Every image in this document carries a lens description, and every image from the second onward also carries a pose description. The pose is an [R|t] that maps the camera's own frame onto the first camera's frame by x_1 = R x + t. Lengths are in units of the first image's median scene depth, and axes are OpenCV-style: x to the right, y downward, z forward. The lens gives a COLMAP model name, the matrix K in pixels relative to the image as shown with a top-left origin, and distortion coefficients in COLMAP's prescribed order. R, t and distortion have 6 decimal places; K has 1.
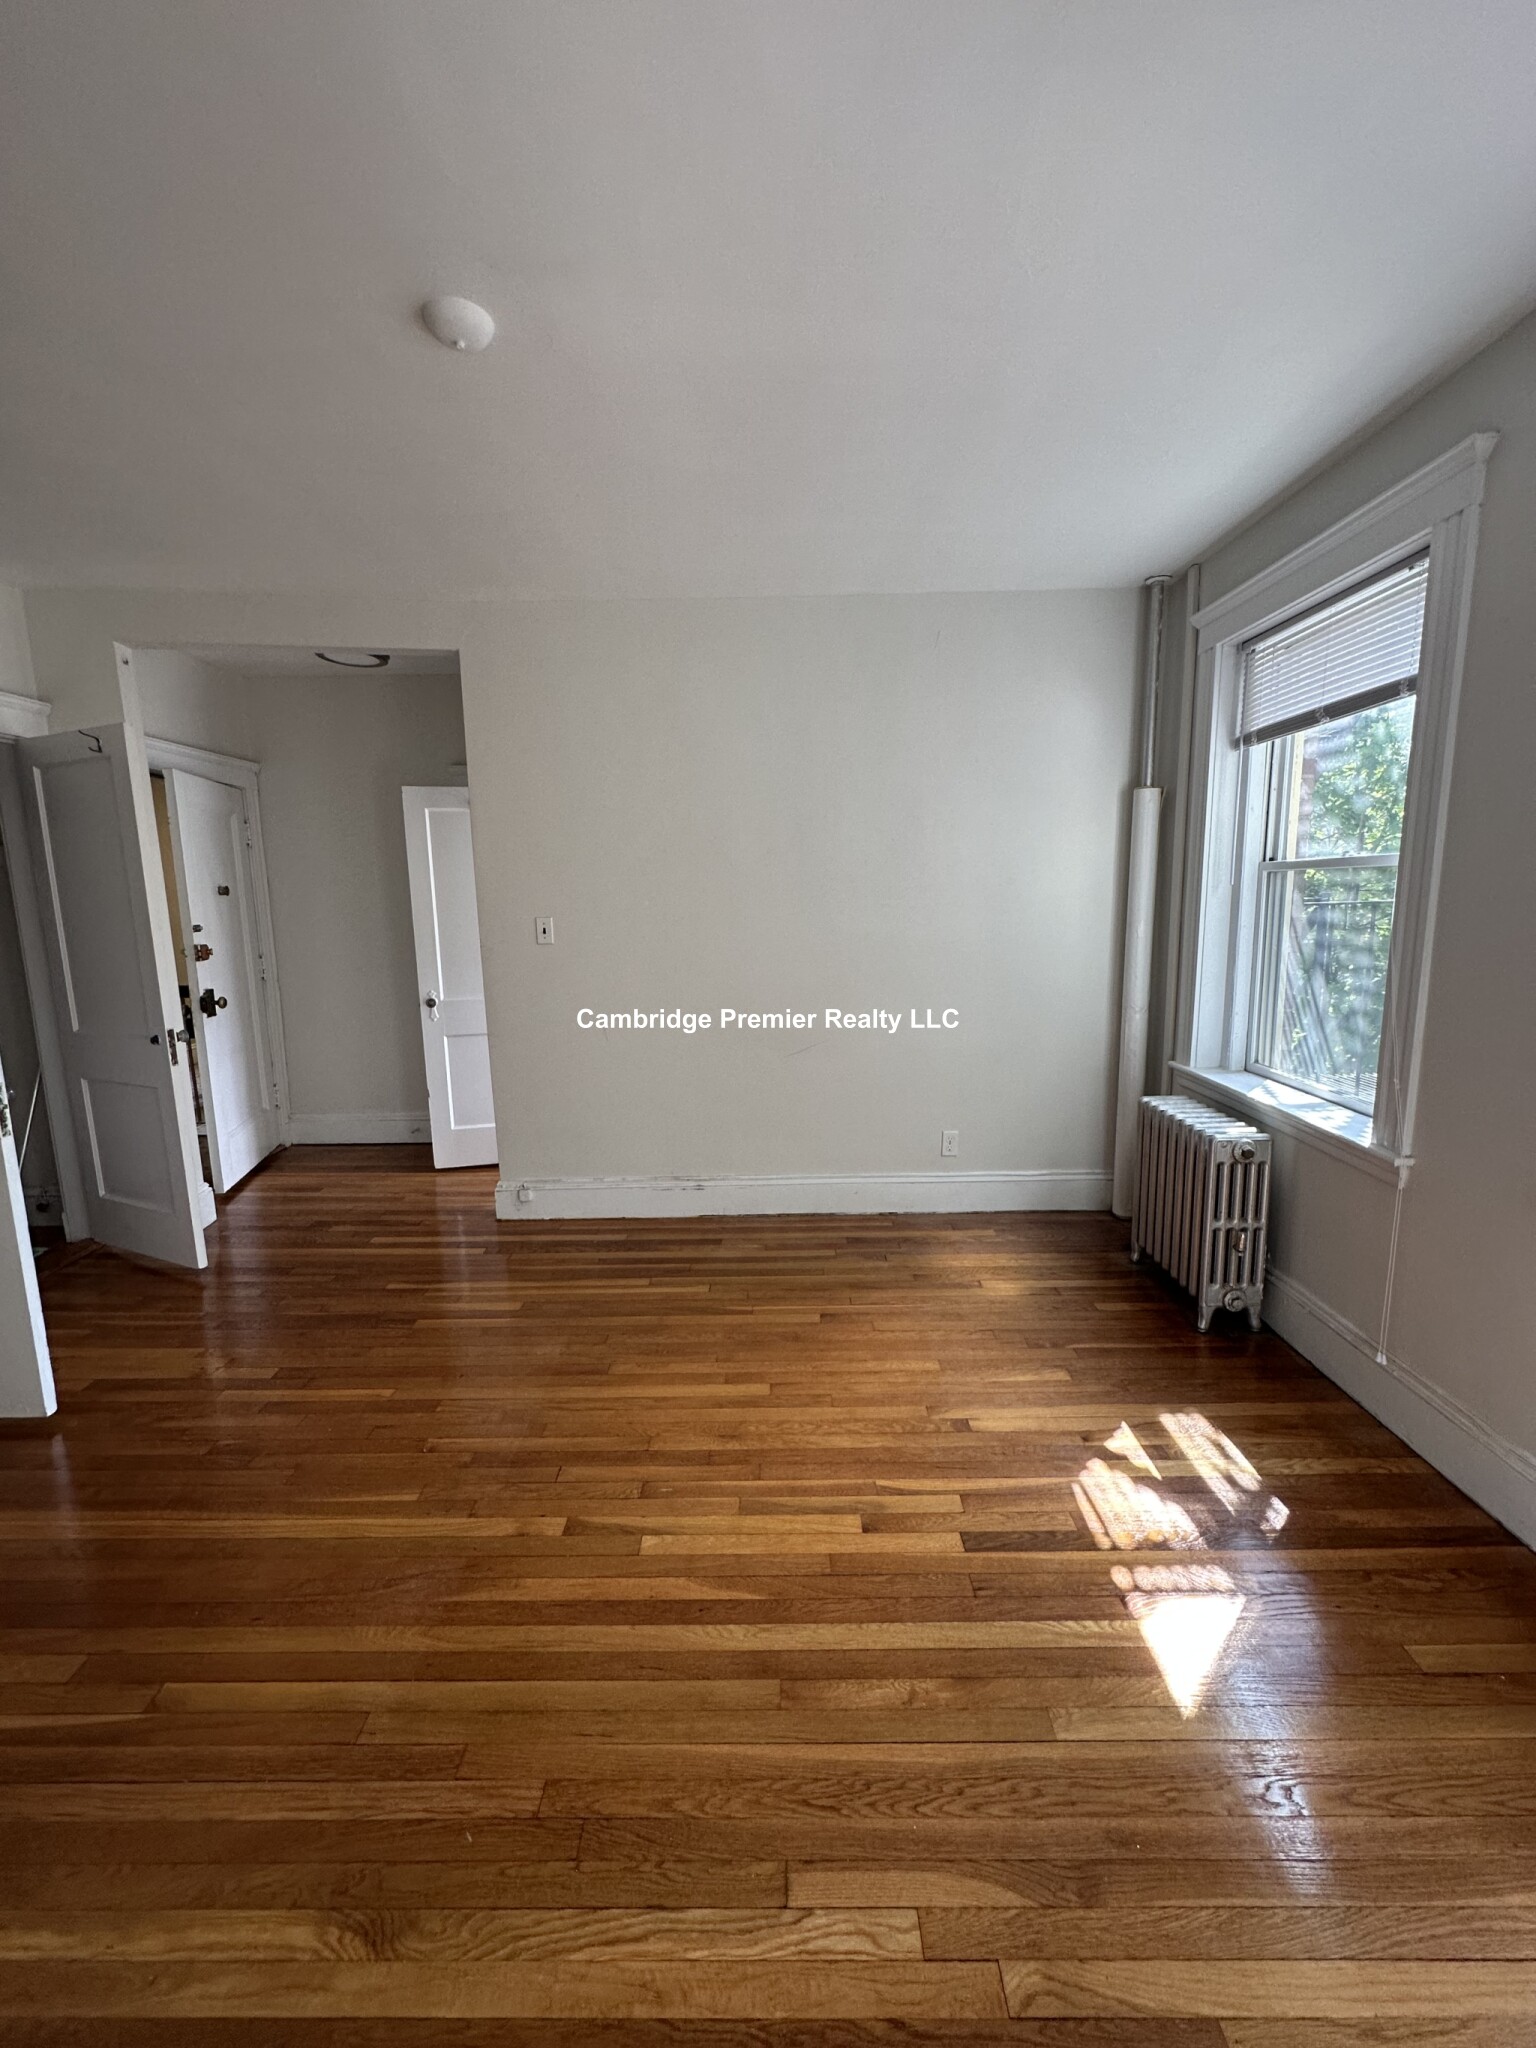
lens RADIAL K [[814.1, 0, 769.6], [0, 814.1, 1024.5], [0, 0, 1]] dist [-0.002434, 0.000647]
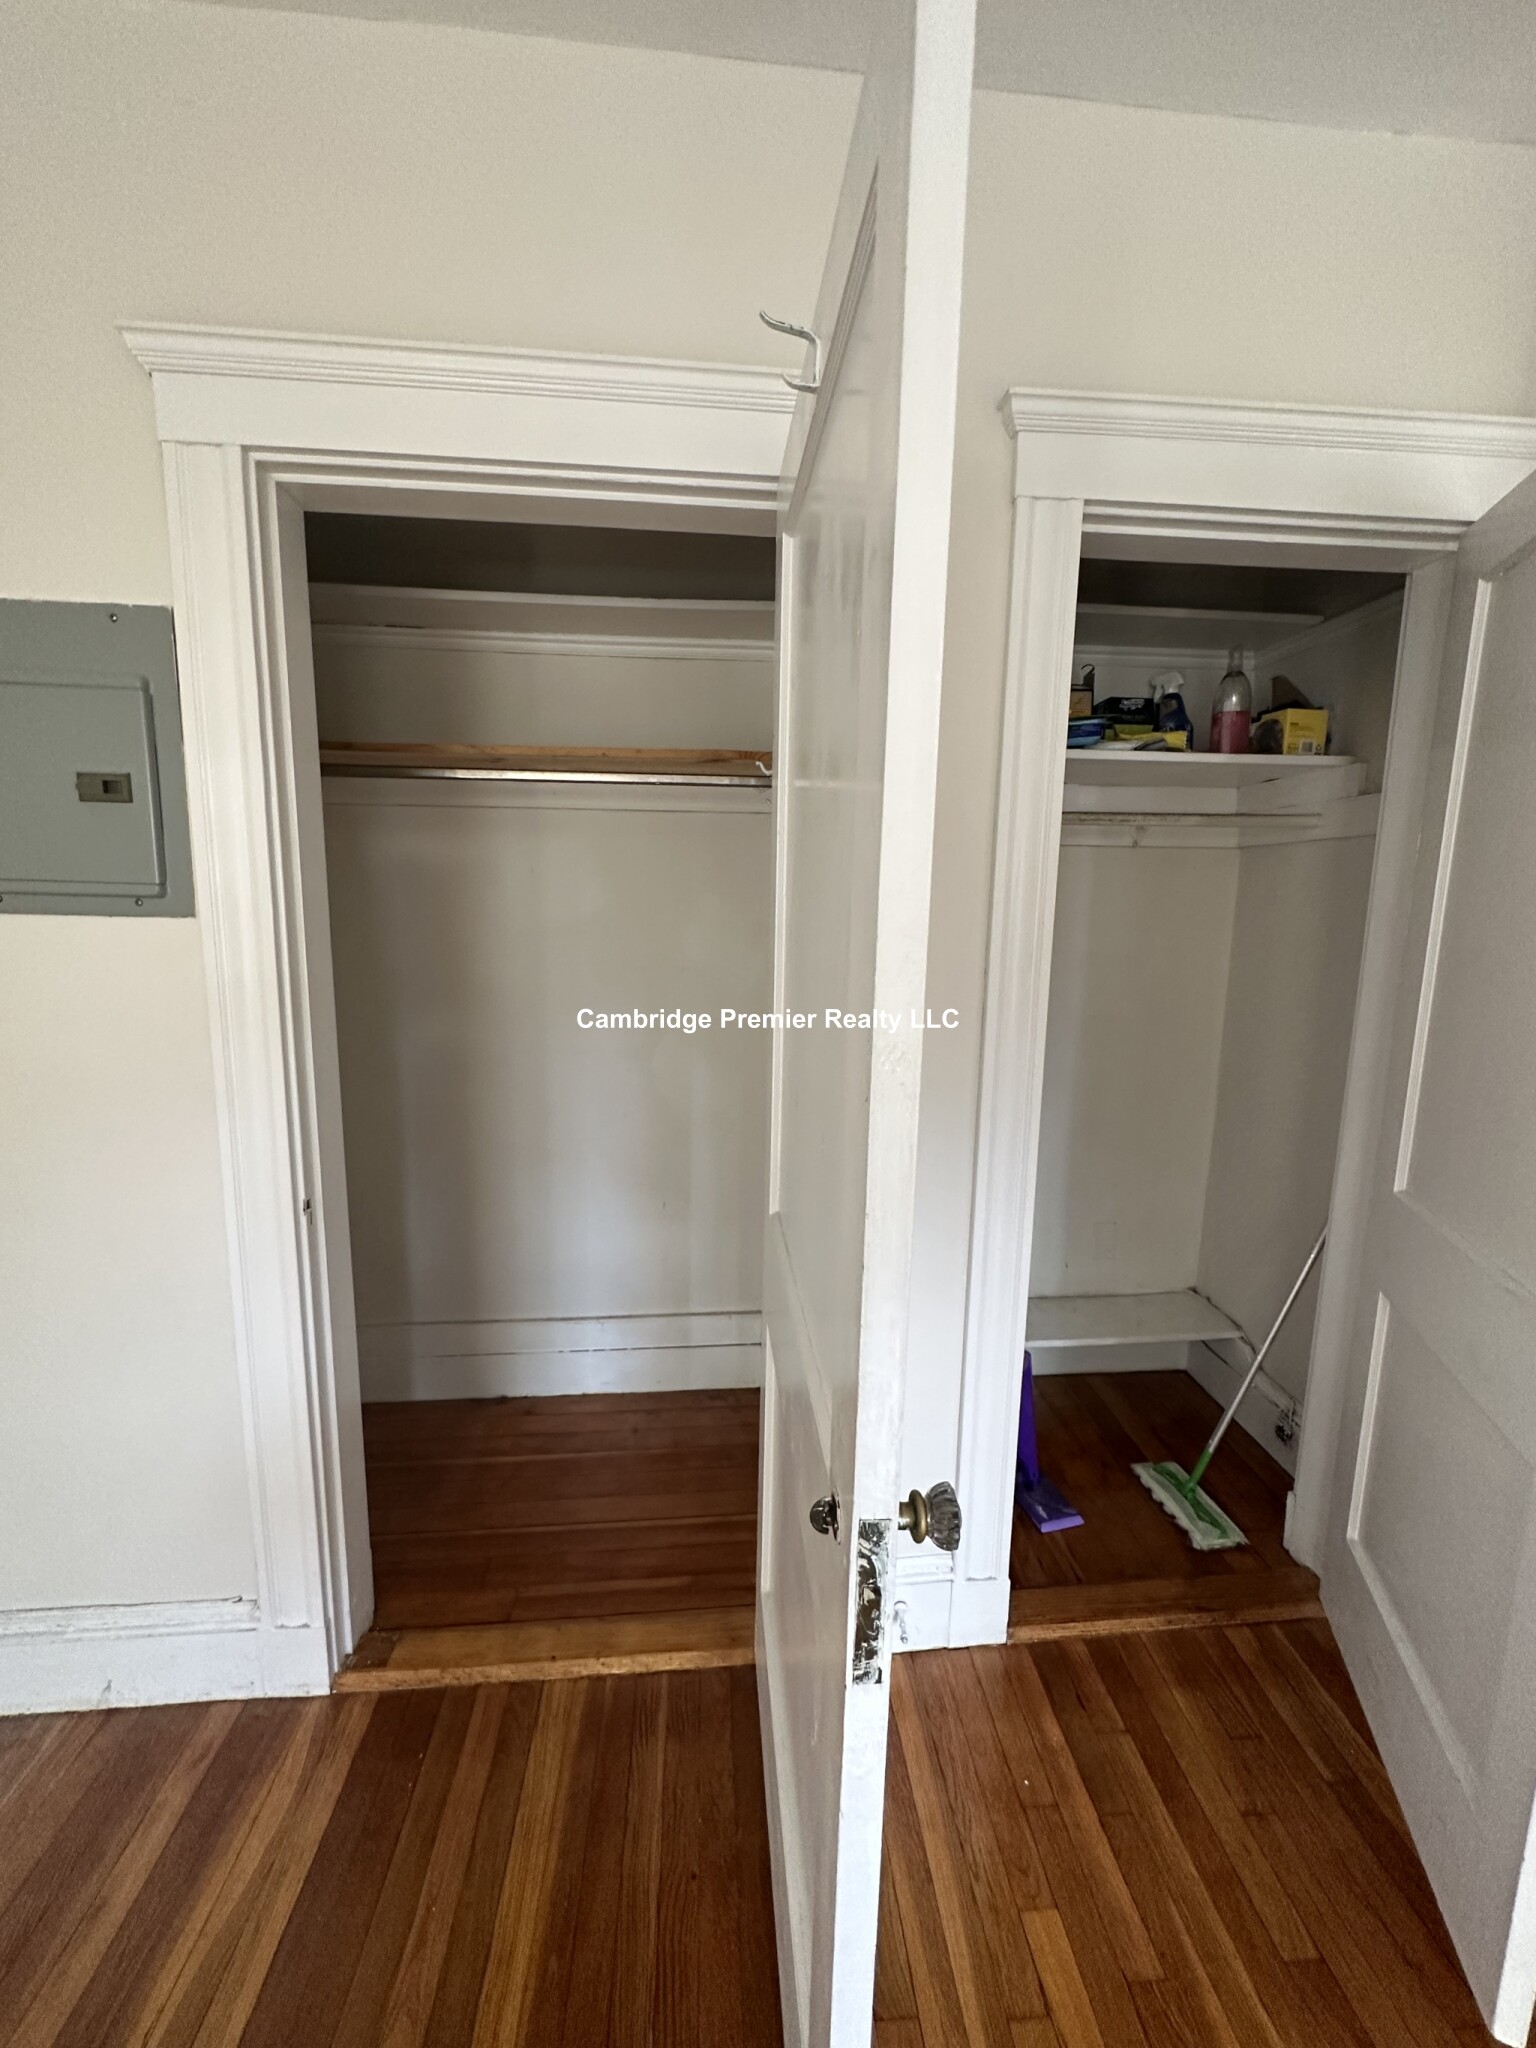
lens RADIAL K [[814.1, 0, 769.6], [0, 814.1, 1024.5], [0, 0, 1]] dist [-0.002434, 0.000647]
pose [[0.093375, 0.167699, -0.981406, -0.667478], [-0.180372, 0.972252, 0.148973, -0.124657], [0.979156, 0.163108, 0.121032, 0.854206]]
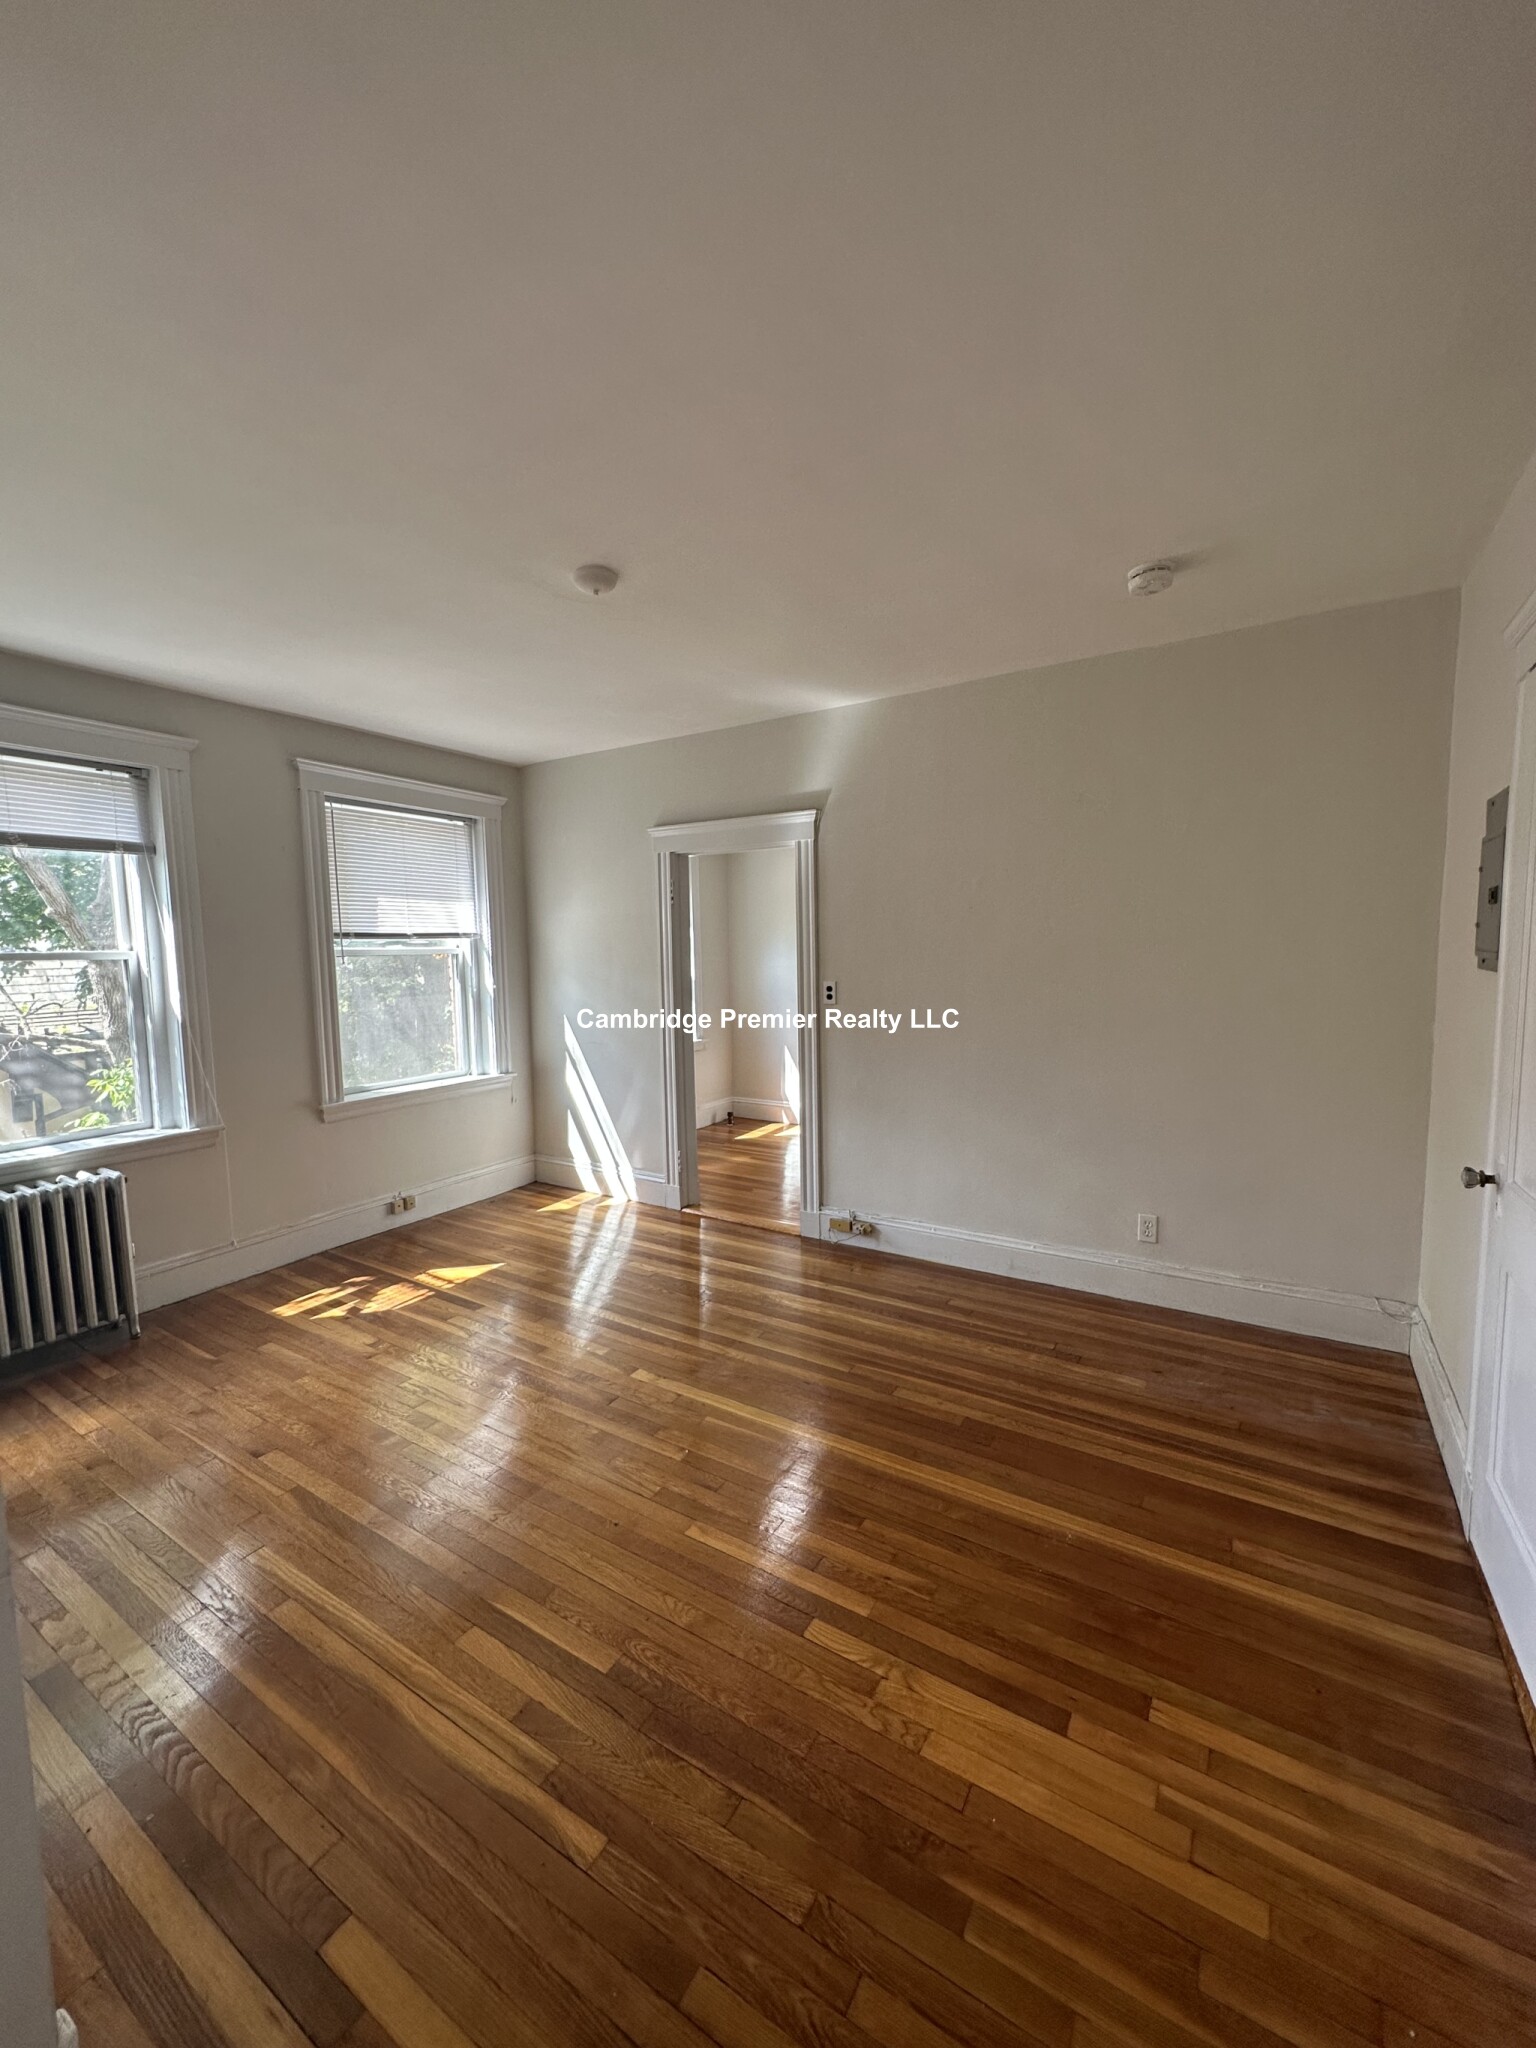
lens RADIAL K [[814.1, 0, 769.6], [0, 814.1, 1024.5], [0, 0, 1]] dist [-0.002434, 0.000647]
pose [[-0.851141, -0.016778, 0.524668, -1.058010], [0.115943, 0.968796, 0.219070, -0.269195], [-0.511972, 0.247291, -0.822637, 1.650962]]
